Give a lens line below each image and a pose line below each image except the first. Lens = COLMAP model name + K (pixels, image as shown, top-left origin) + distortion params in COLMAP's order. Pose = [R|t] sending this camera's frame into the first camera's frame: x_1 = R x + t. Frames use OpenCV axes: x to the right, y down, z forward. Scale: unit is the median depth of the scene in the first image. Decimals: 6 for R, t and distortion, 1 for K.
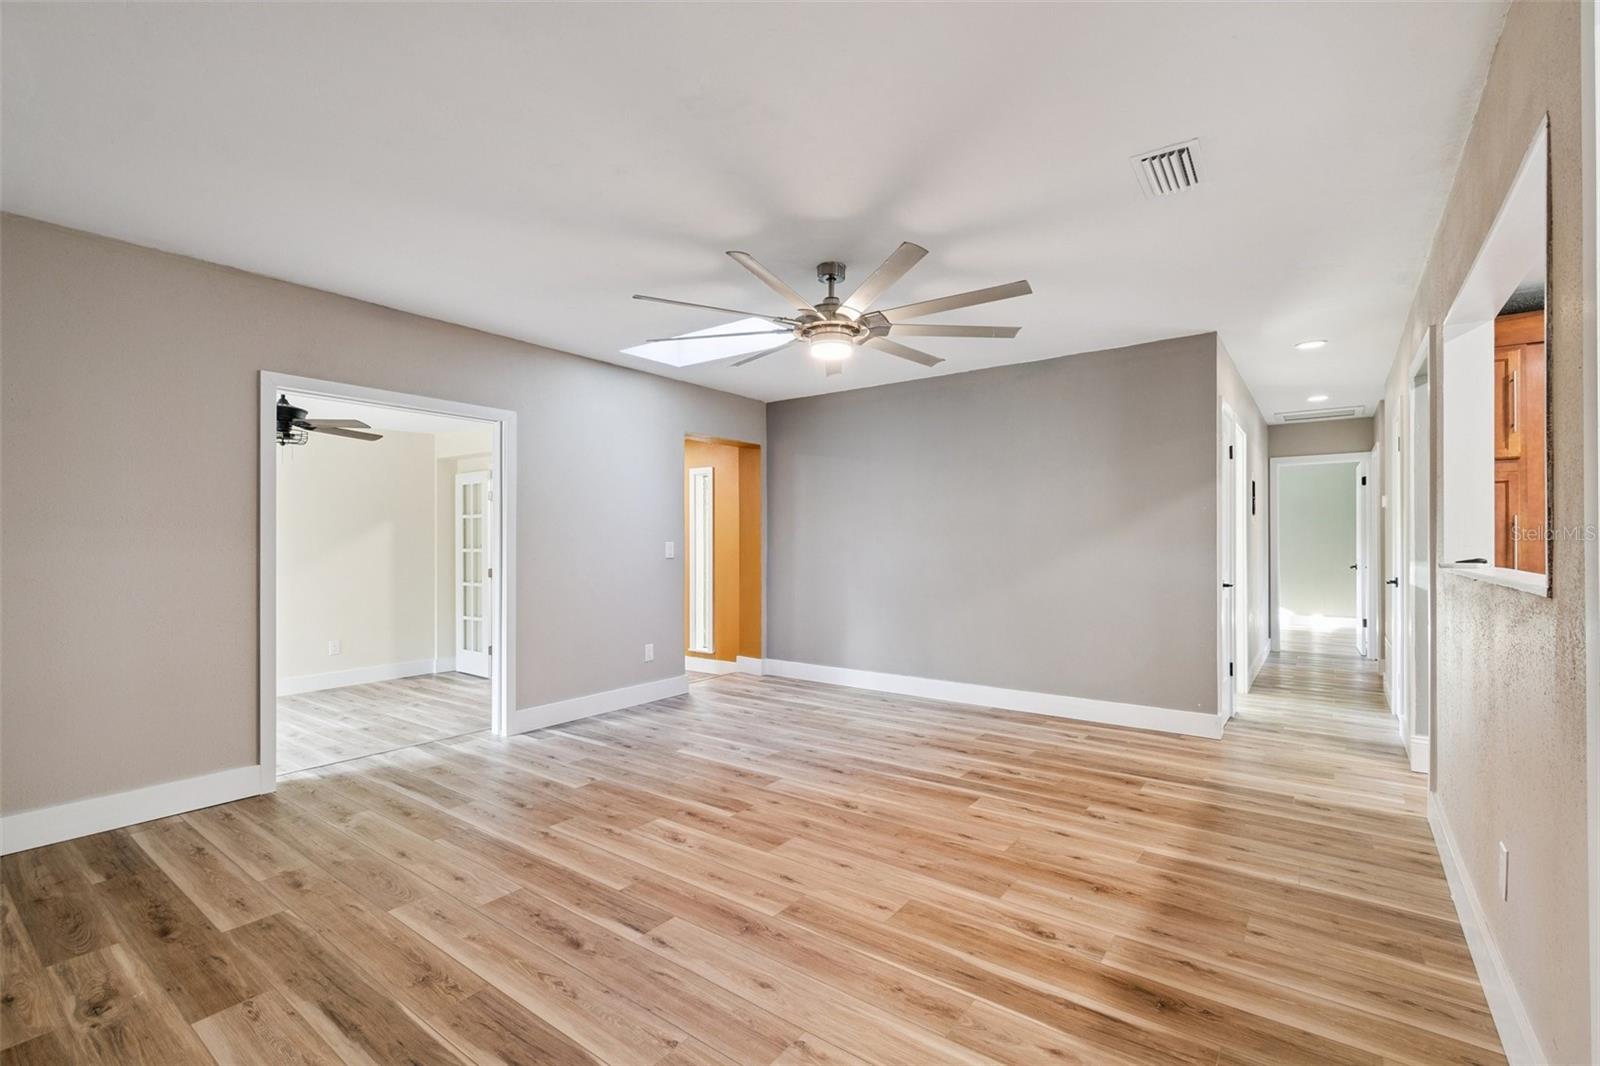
lens RADIAL K [[708.9, 0, 797.0], [0, 708.9, 542.1], [0, 0, 1]] dist [0.004639, -0.001528]
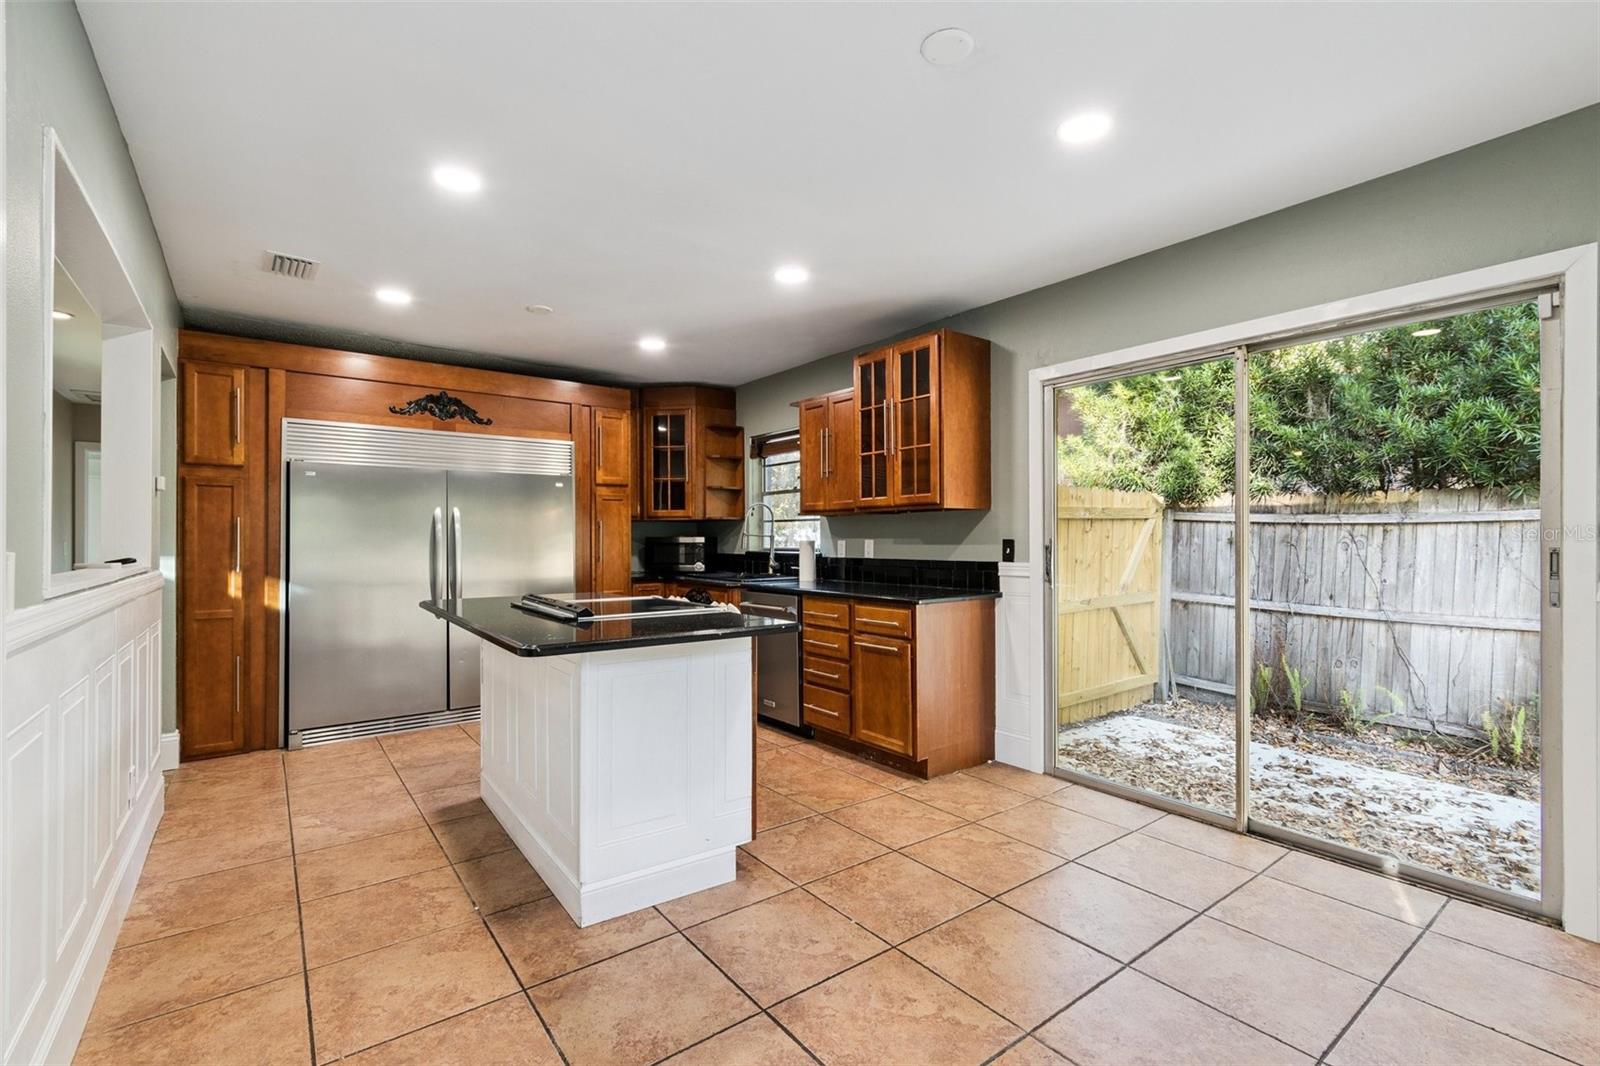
lens RADIAL K [[708.9, 0, 804.7], [0, 708.9, 538.6], [0, 0, 1]] dist [0.004639, -0.001528]
pose [[0.269957, 0.003008, 0.962868, 0.195702], [-0.001405, 0.999995, -0.002730, -0.002184], [-0.962871, -0.000615, 0.269960, -0.181468]]
